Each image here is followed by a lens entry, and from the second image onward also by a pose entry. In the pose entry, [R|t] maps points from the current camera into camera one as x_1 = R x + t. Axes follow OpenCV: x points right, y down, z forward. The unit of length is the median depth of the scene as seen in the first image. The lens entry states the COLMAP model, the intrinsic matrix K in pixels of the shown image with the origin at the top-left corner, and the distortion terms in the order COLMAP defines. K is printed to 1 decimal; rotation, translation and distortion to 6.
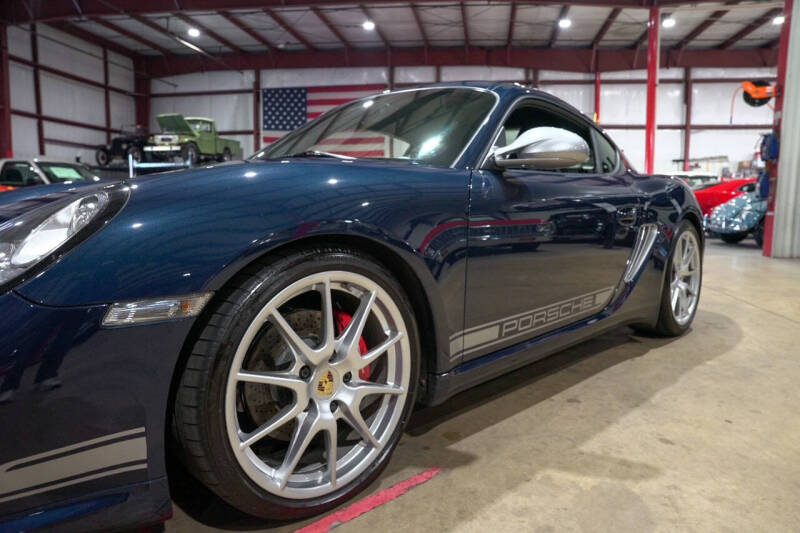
lens RADIAL K [[547.8, 0, 402.0], [0, 547.8, 266.7], [0, 0, 1]] dist [-0.122273, 0.084984]
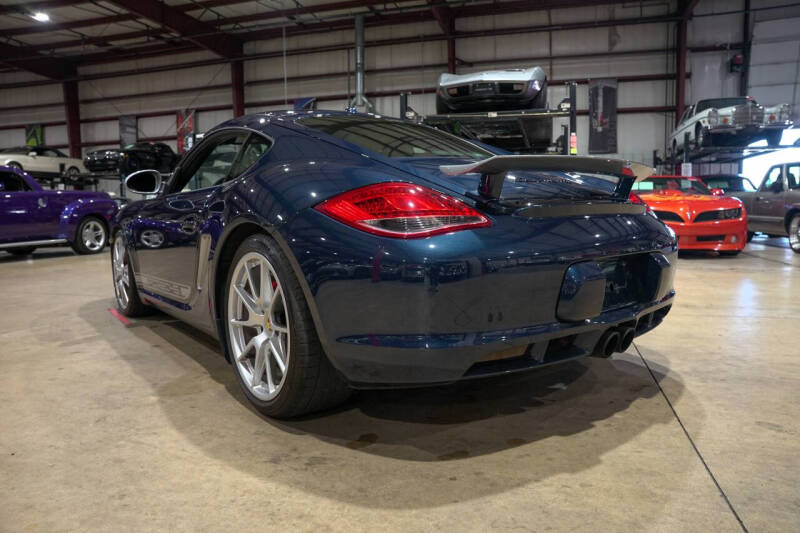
lens RADIAL K [[547.8, 0, 402.2], [0, 547.8, 268.4], [0, 0, 1]] dist [-0.122273, 0.084984]
pose [[-0.117579, 0.103535, -0.987652, 0.198068], [-0.103954, 0.987803, 0.115927, -0.024280], [0.987608, 0.116301, -0.105382, 0.213029]]
